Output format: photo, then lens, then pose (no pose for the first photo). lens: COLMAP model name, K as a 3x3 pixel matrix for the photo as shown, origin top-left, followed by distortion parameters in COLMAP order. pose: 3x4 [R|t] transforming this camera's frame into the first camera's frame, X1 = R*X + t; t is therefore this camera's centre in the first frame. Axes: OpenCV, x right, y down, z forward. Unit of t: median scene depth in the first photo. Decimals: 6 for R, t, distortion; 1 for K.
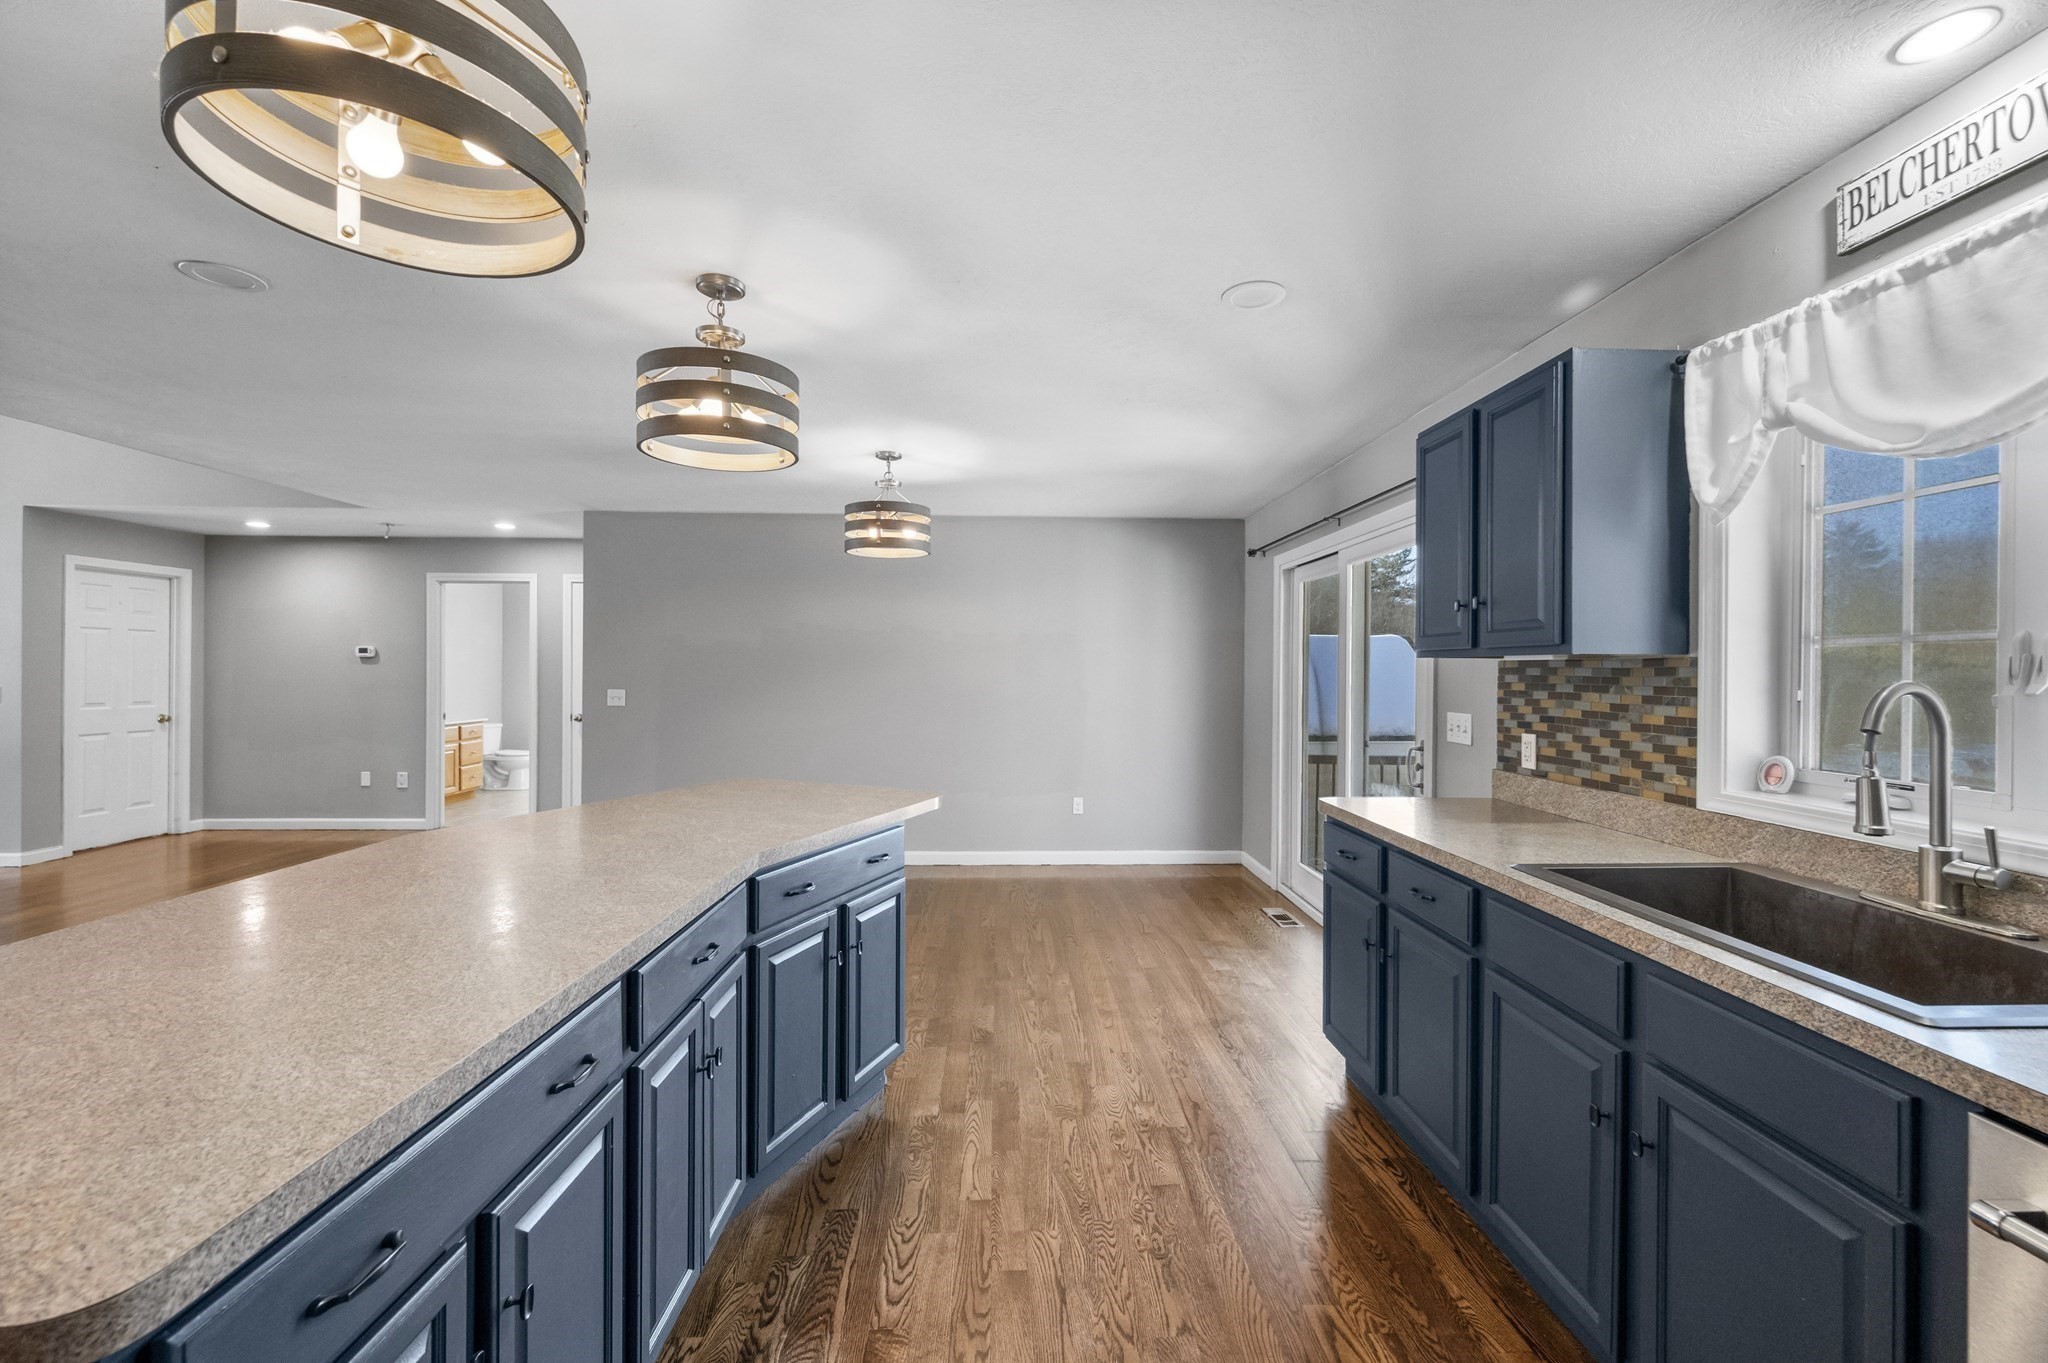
lens RADIAL K [[805.0, 0, 1030.8], [0, 805.0, 667.9], [0, 0, 1]] dist [-0.001228, -0.000532]
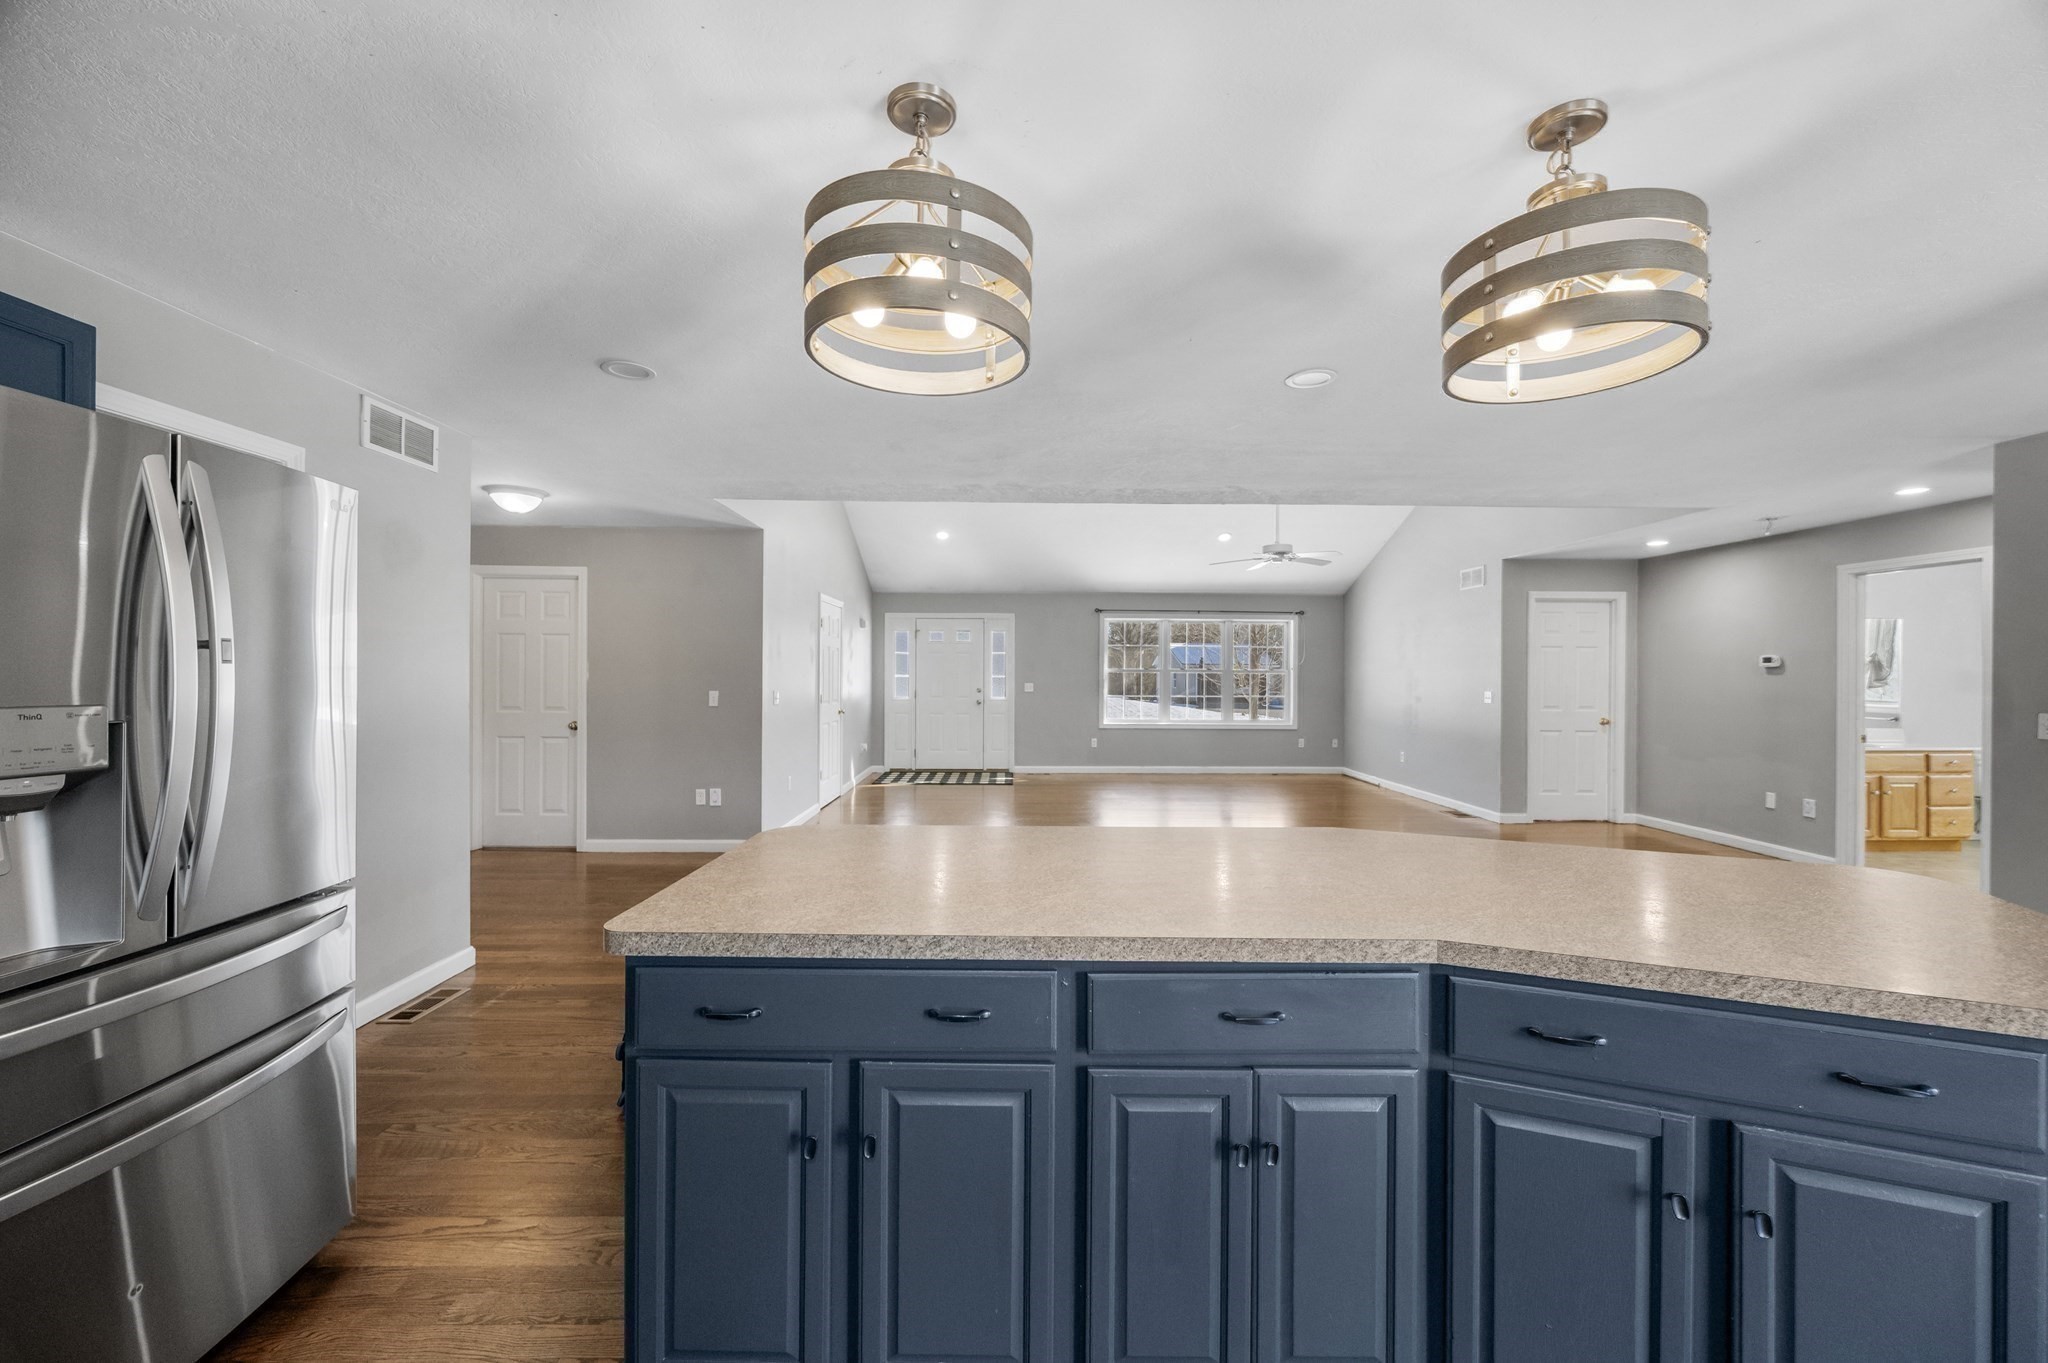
lens RADIAL K [[805.0, 0, 1025.4], [0, 805.0, 676.8], [0, 0, 1]] dist [-0.001228, -0.000532]
pose [[-0.020989, 0.000252, -0.999780, 0.121714], [-0.000465, 1.000000, 0.000262, -0.002947], [0.999780, 0.000470, -0.020989, 0.203608]]
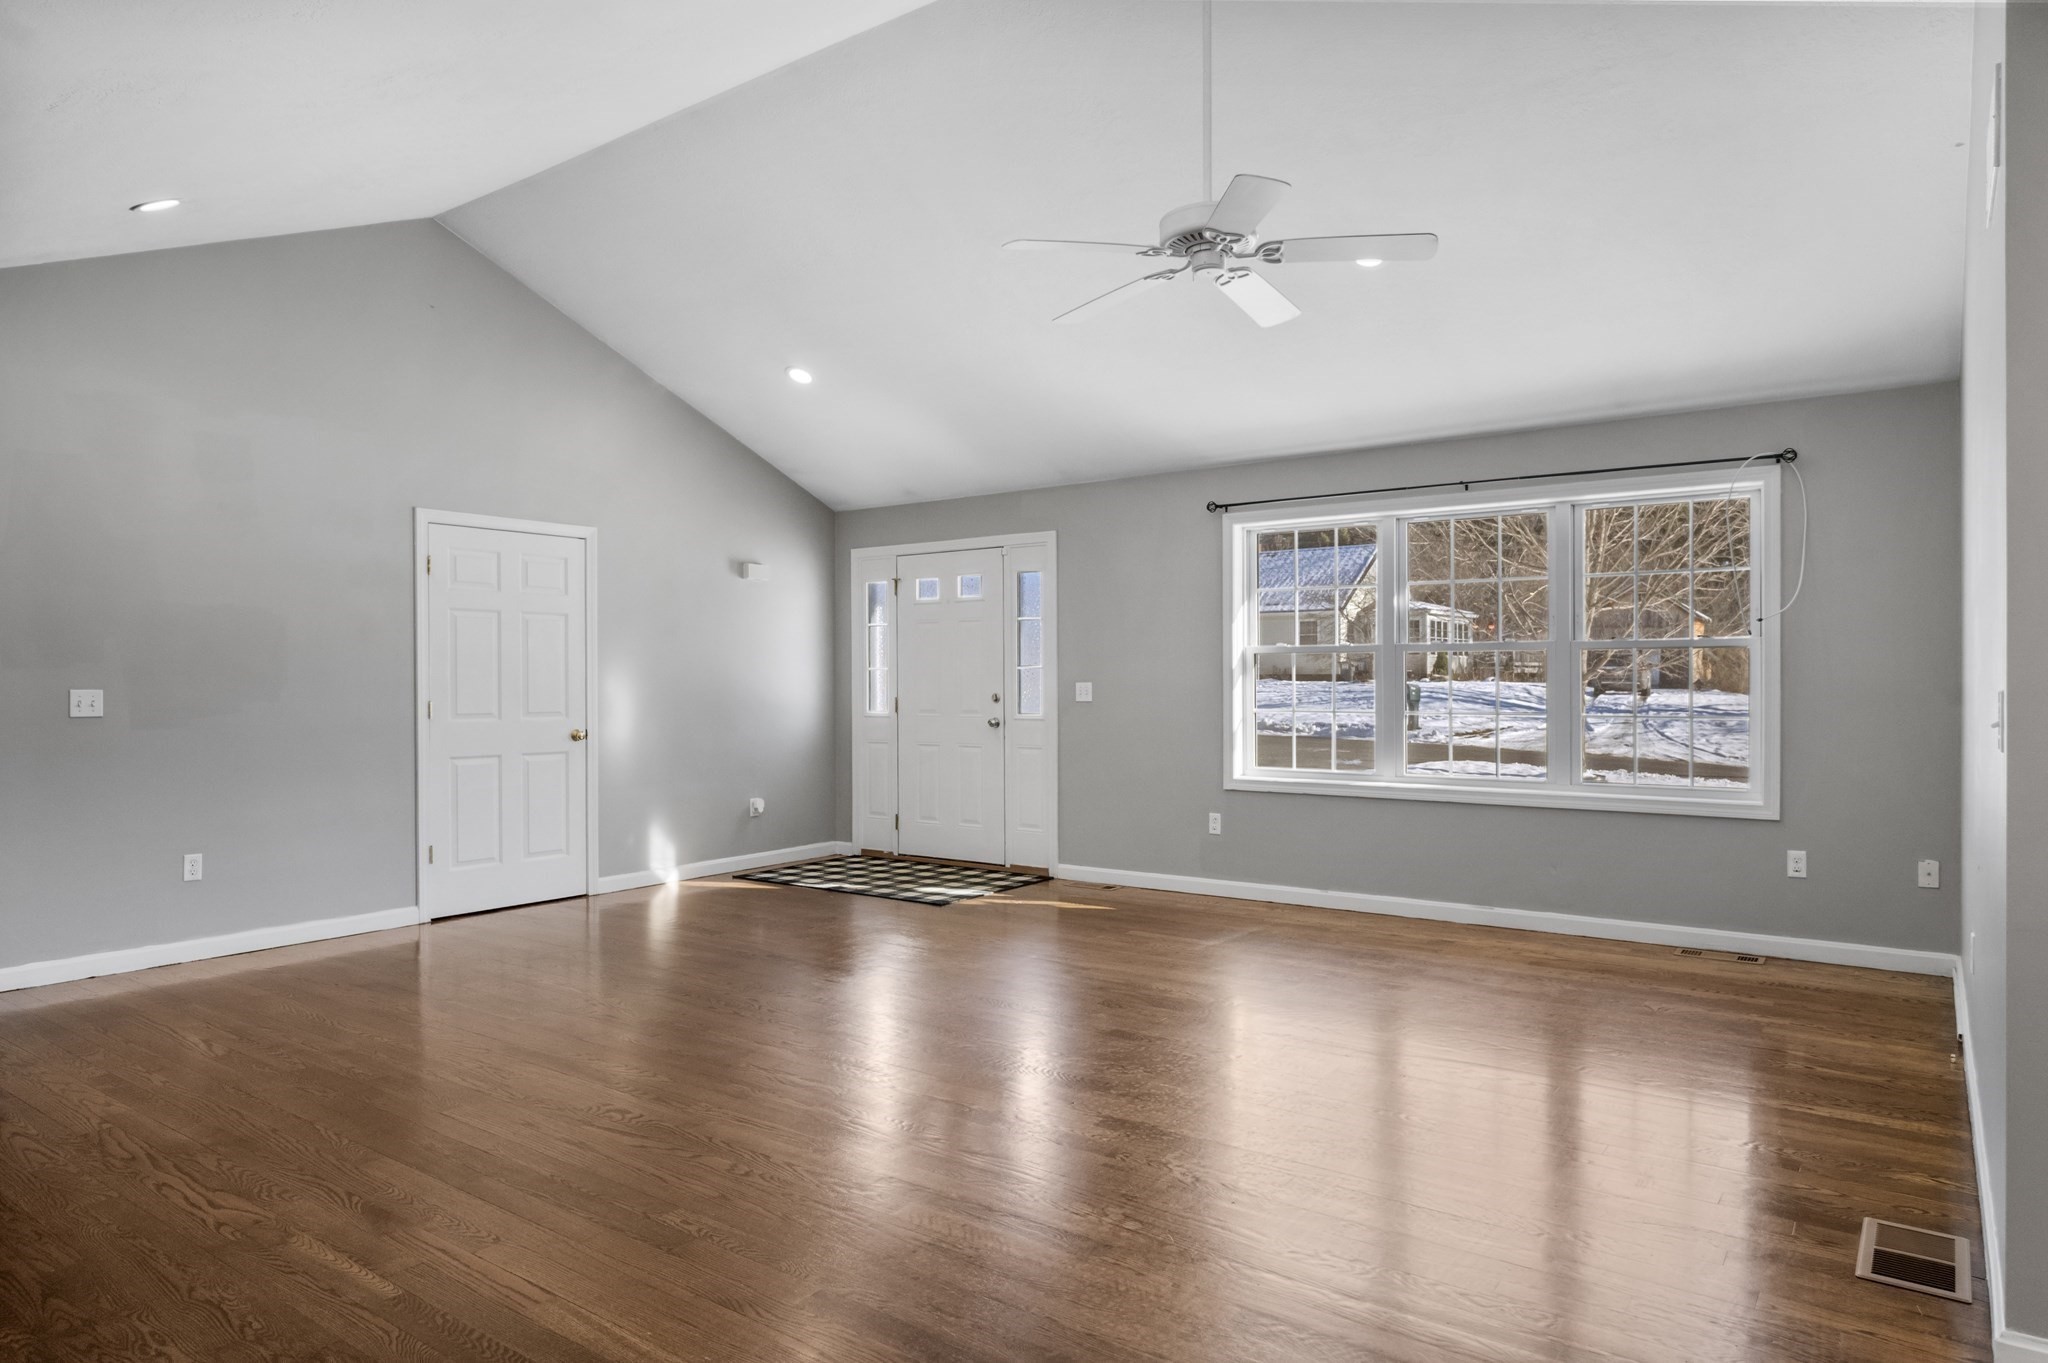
lens RADIAL K [[1245.4, 0, 1016.7], [0, 1245.4, 677.5], [0, 0, 1]] dist [-0.004863, -0.001417]
pose [[-0.618235, -0.003340, -0.785986, -0.706271], [0.004935, 0.999955, -0.008130, 0.018470], [0.785978, -0.008905, -0.618190, 0.943237]]
